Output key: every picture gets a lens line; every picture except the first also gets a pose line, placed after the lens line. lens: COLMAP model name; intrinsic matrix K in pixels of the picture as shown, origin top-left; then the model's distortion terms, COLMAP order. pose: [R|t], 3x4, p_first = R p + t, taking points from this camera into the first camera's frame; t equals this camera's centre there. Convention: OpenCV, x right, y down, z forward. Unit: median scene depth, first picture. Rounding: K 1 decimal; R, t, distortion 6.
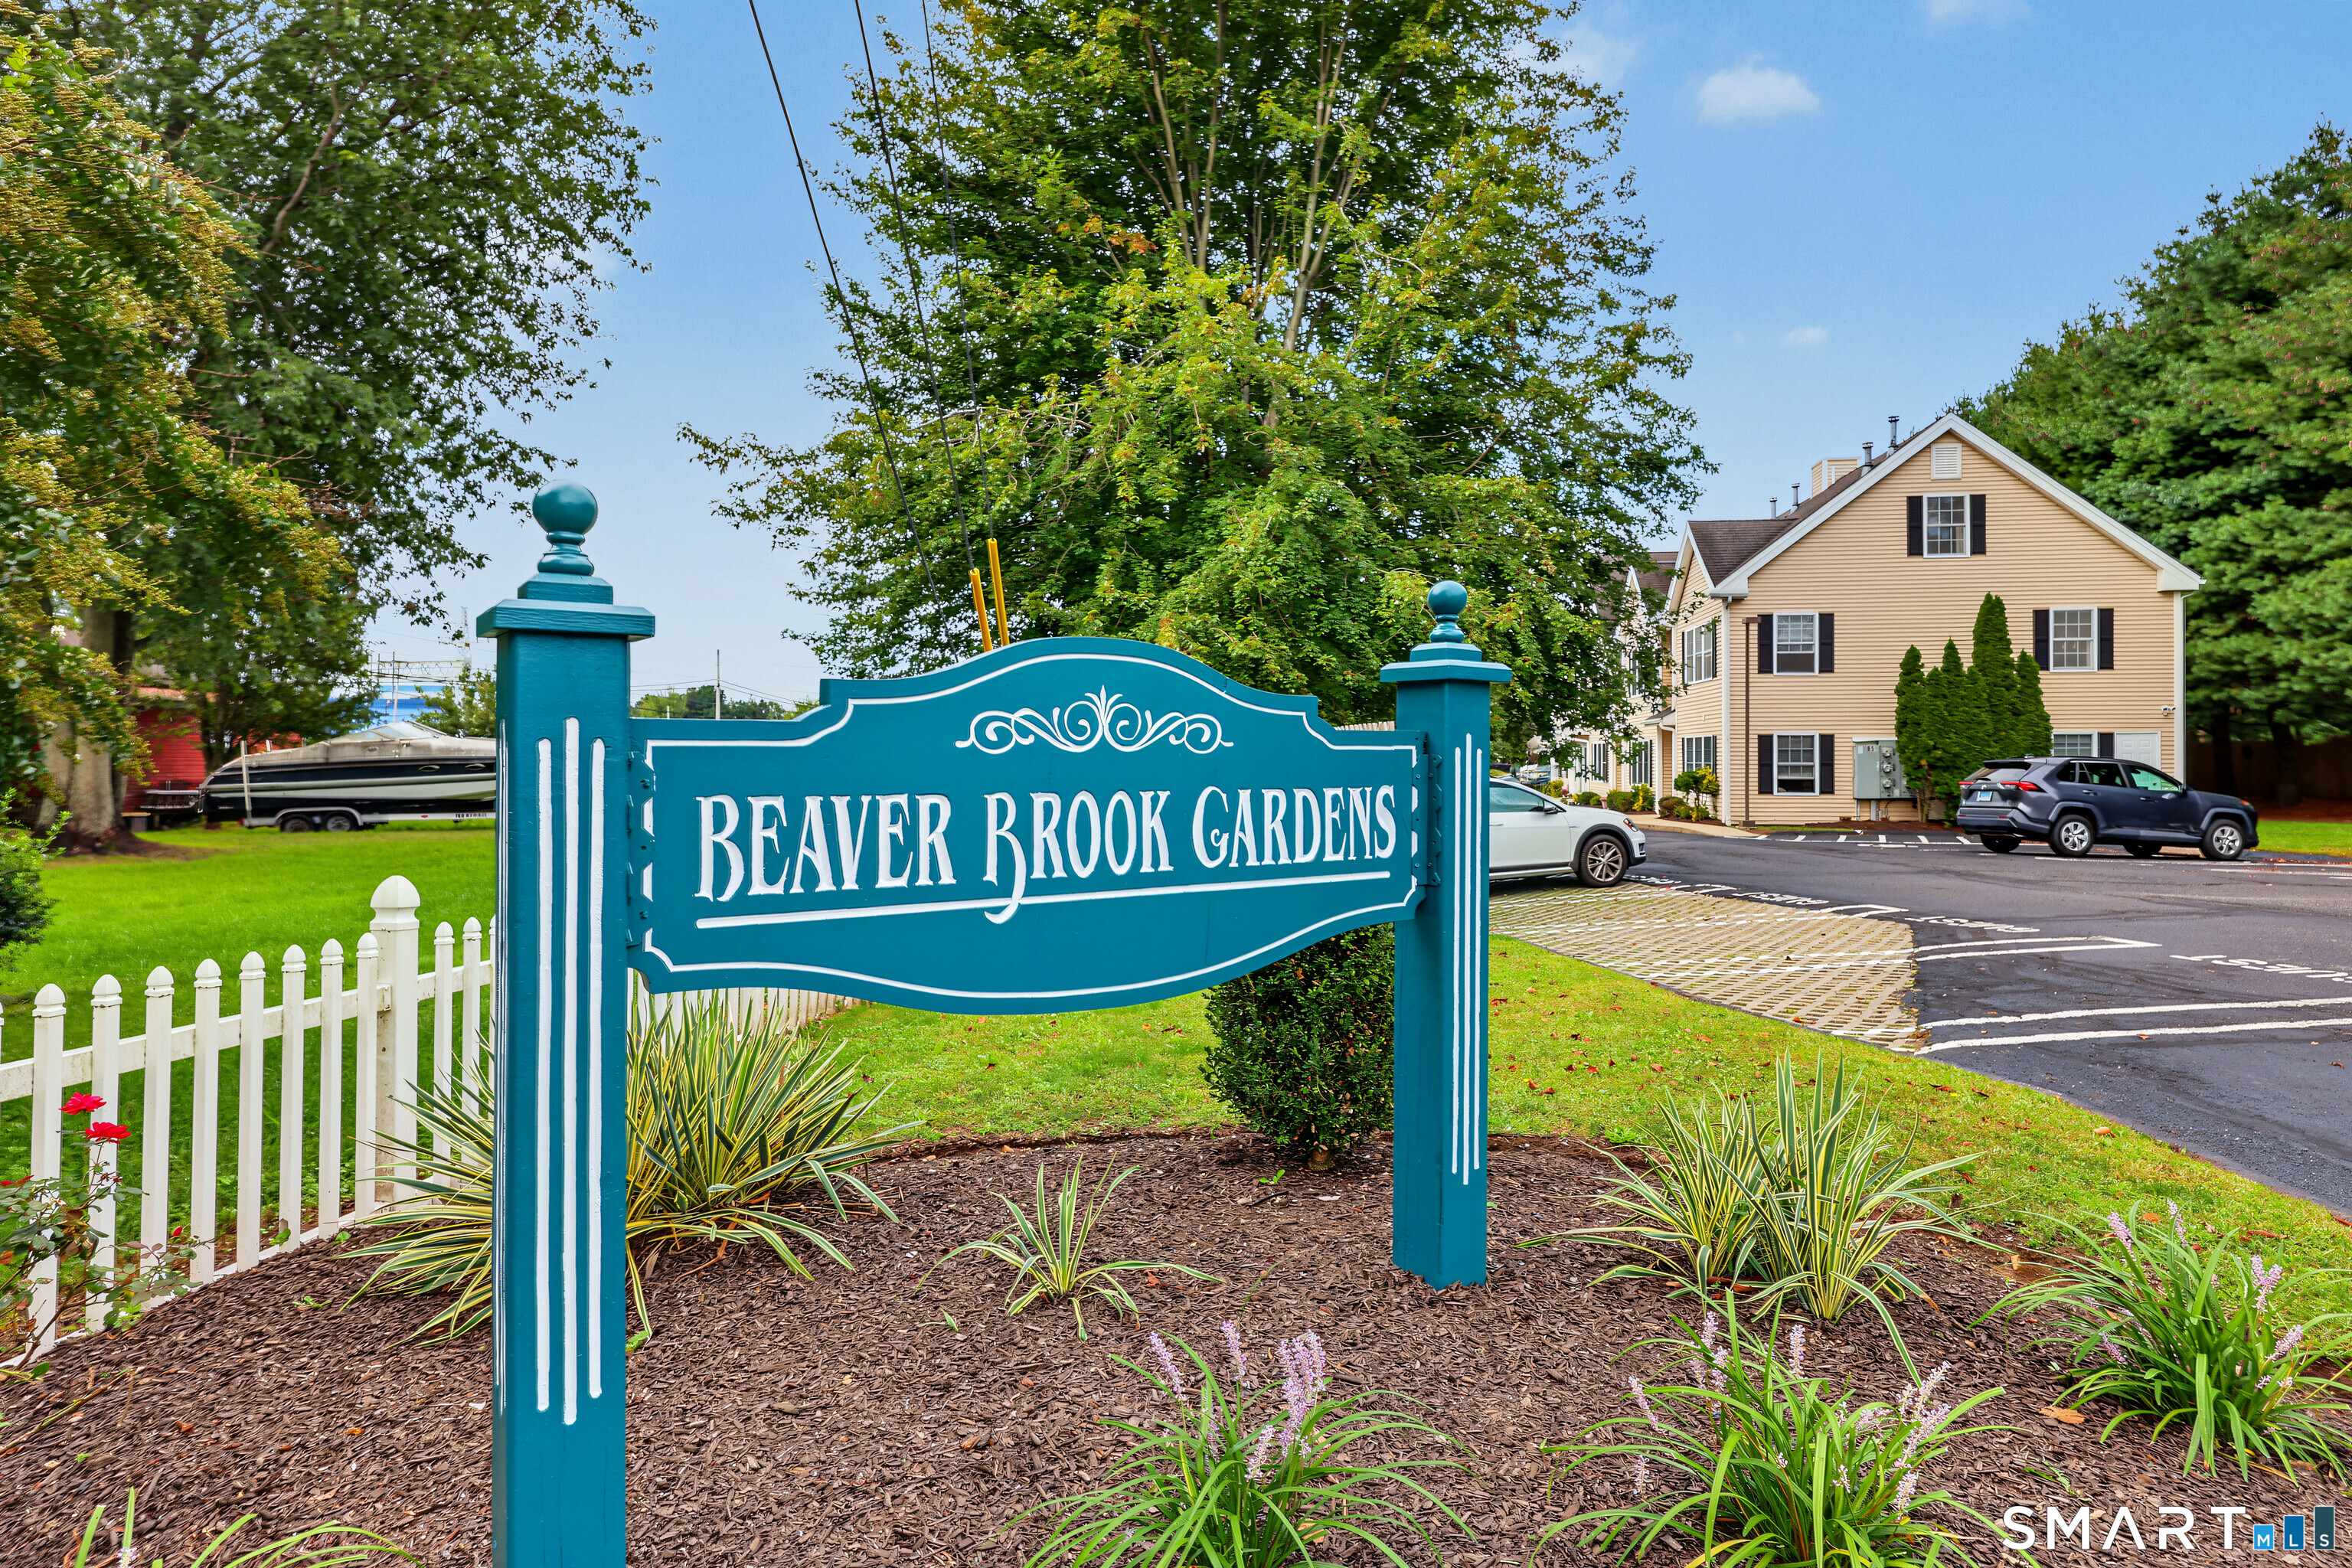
lens RADIAL K [[1329.6, 0, 1173.8], [0, 1329.6, 768.6], [0, 0, 1]] dist [0.000512, 0.000384]
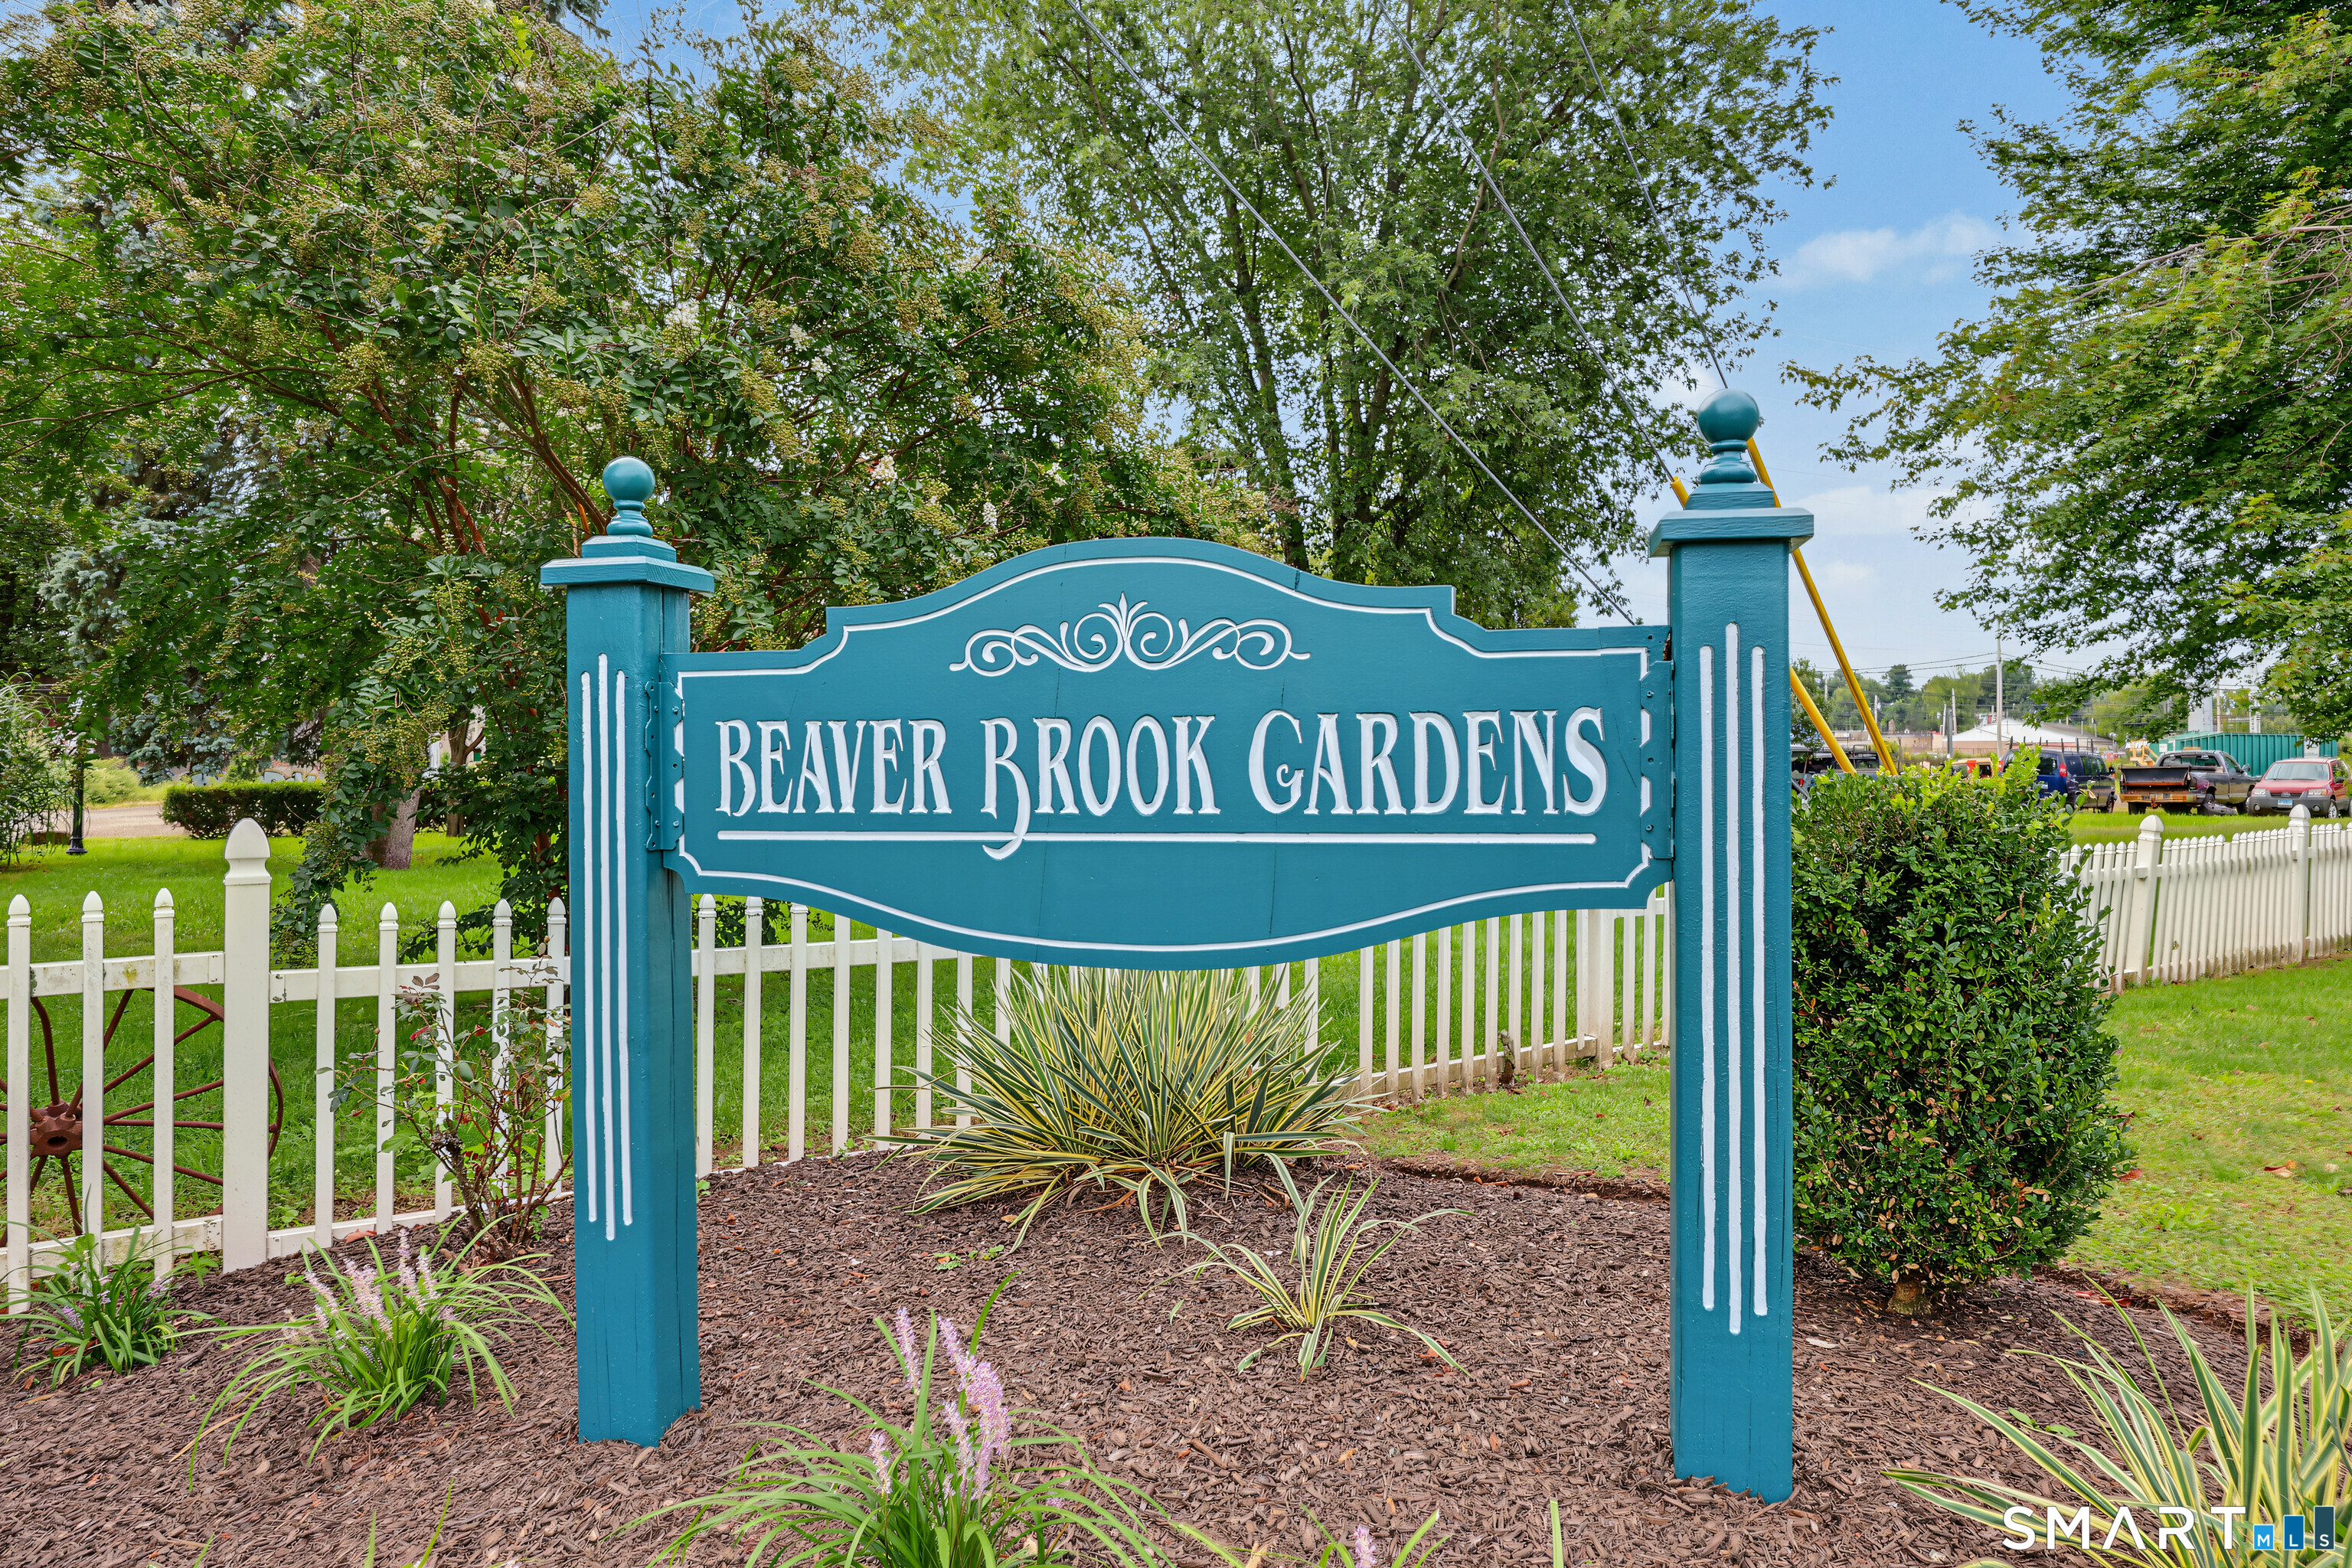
lens RADIAL K [[1483.0, 0, 1175.1], [0, 1483.0, 788.1], [0, 0, 1]] dist [0.006354, -0.006325]
pose [[0.645448, 0.010223, -0.763736, 0.716544], [0.000484, 0.999905, 0.013793, 0.050877], [0.763804, -0.009273, 0.645382, 0.413565]]
